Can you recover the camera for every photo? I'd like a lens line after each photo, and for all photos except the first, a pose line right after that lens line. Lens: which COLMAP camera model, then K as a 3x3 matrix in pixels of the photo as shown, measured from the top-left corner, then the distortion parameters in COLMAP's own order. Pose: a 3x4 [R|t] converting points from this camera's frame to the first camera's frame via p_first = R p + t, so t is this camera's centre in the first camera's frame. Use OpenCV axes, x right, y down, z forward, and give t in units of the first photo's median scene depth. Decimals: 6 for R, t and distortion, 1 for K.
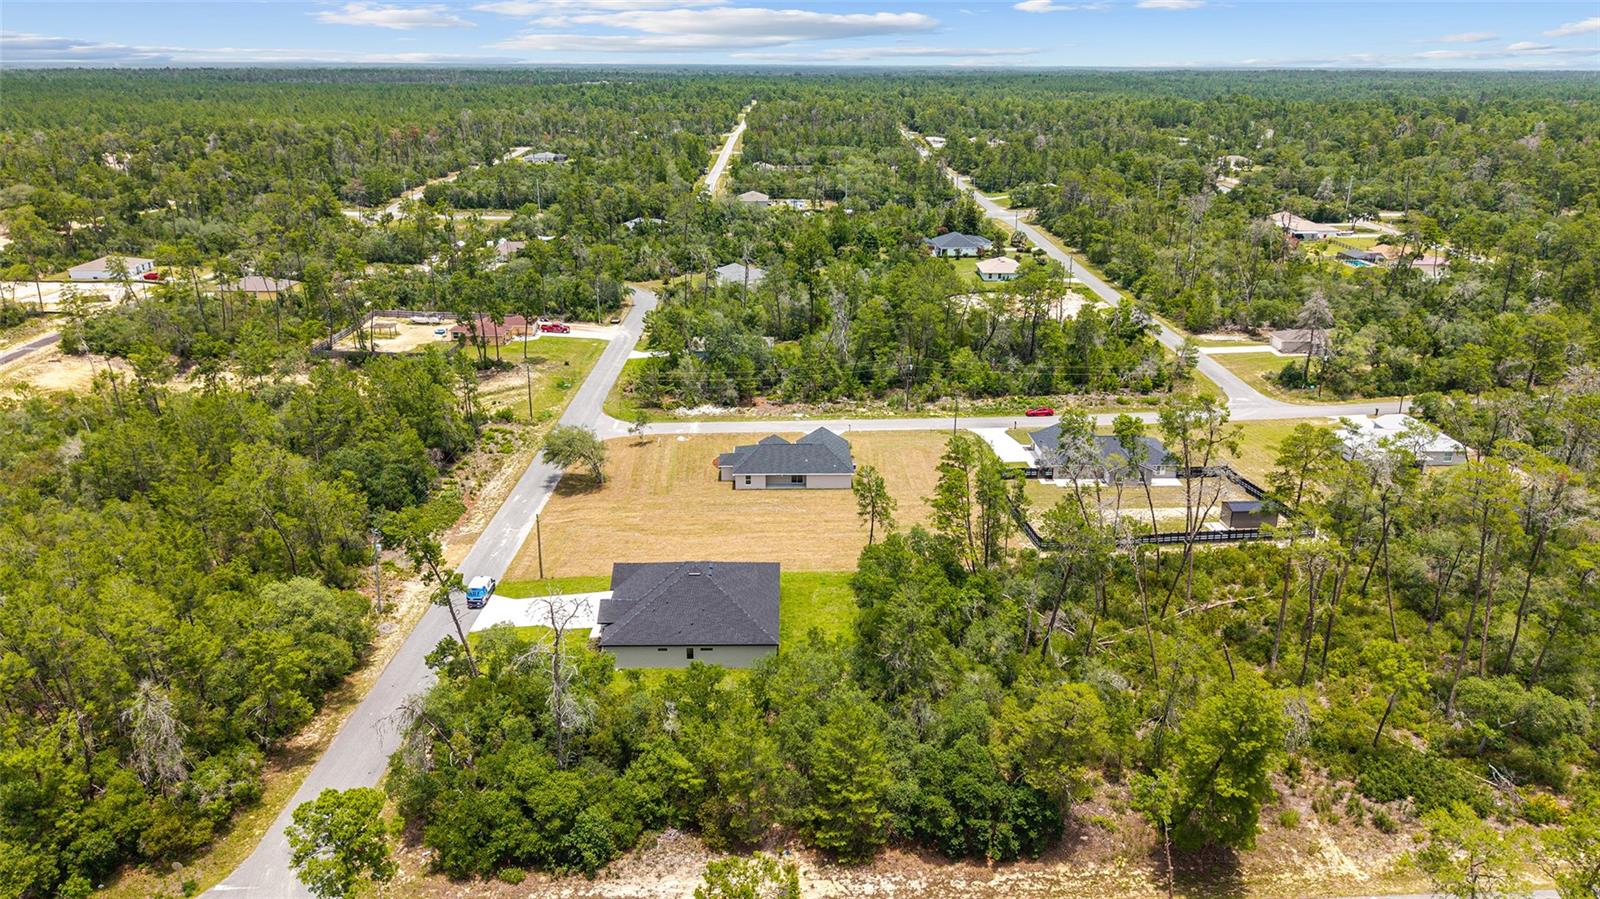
lens RADIAL K [[1083.5, 0, 799.7], [0, 1083.5, 427.3], [0, 0, 1]] dist [0.002378, 0.001178]
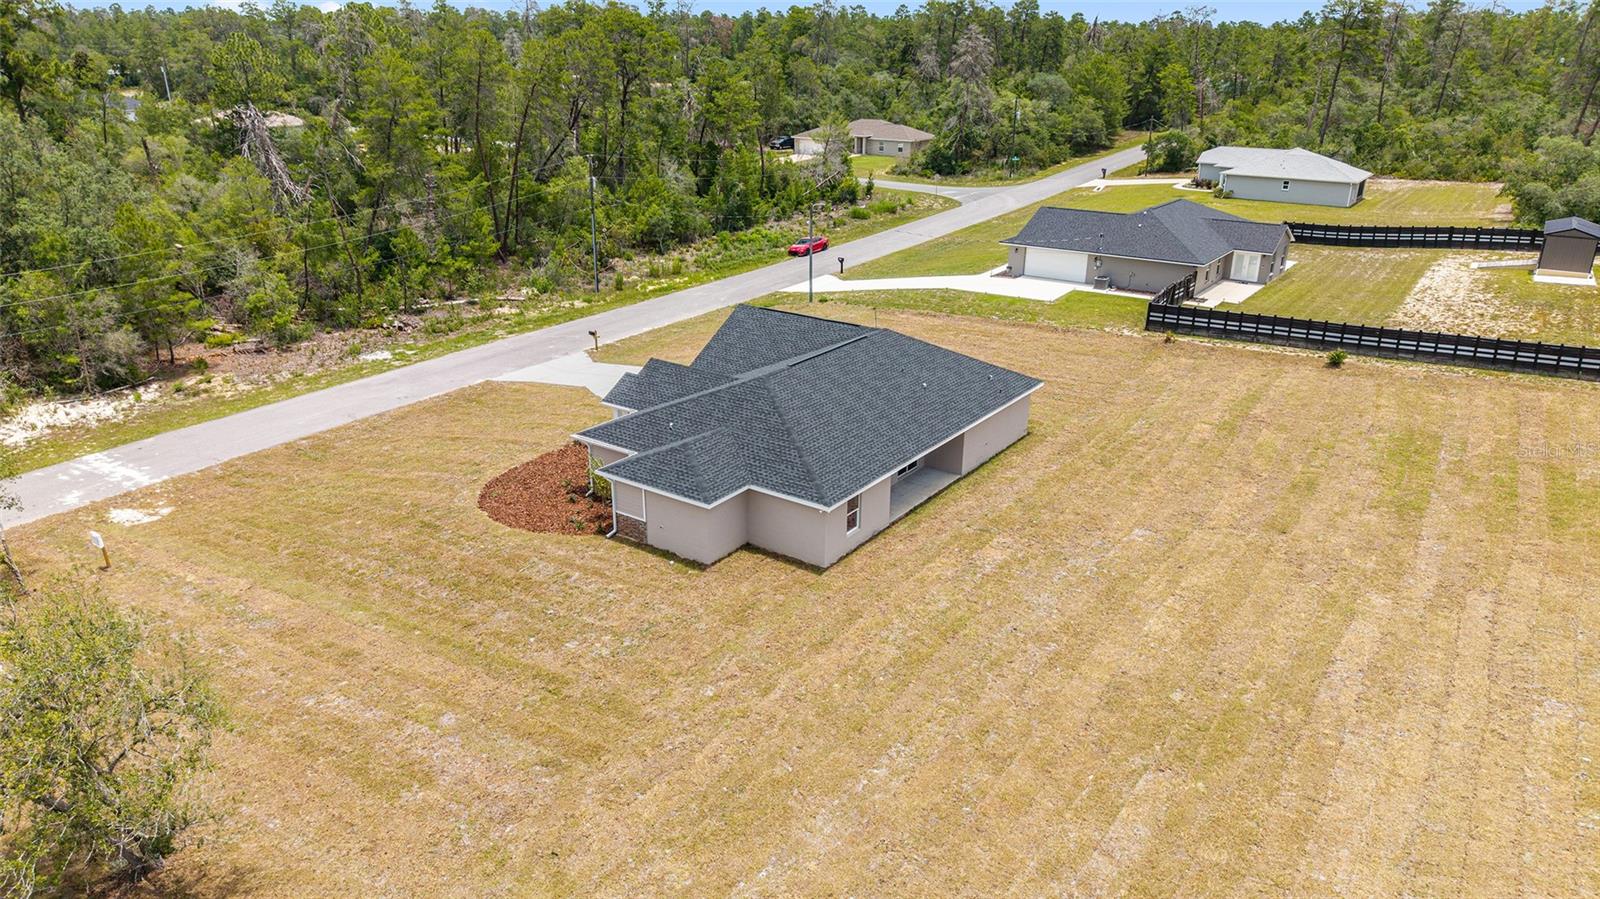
lens RADIAL K [[1066.4, 0, 798.2], [0, 1066.4, 456.6], [0, 0, 1]] dist [0.042751, -0.067056]
pose [[0.596694, -0.288936, 0.748647, -0.175604], [0.247931, 0.953665, 0.170453, -0.005553], [-0.763208, 0.083904, 0.640683, 0.650598]]
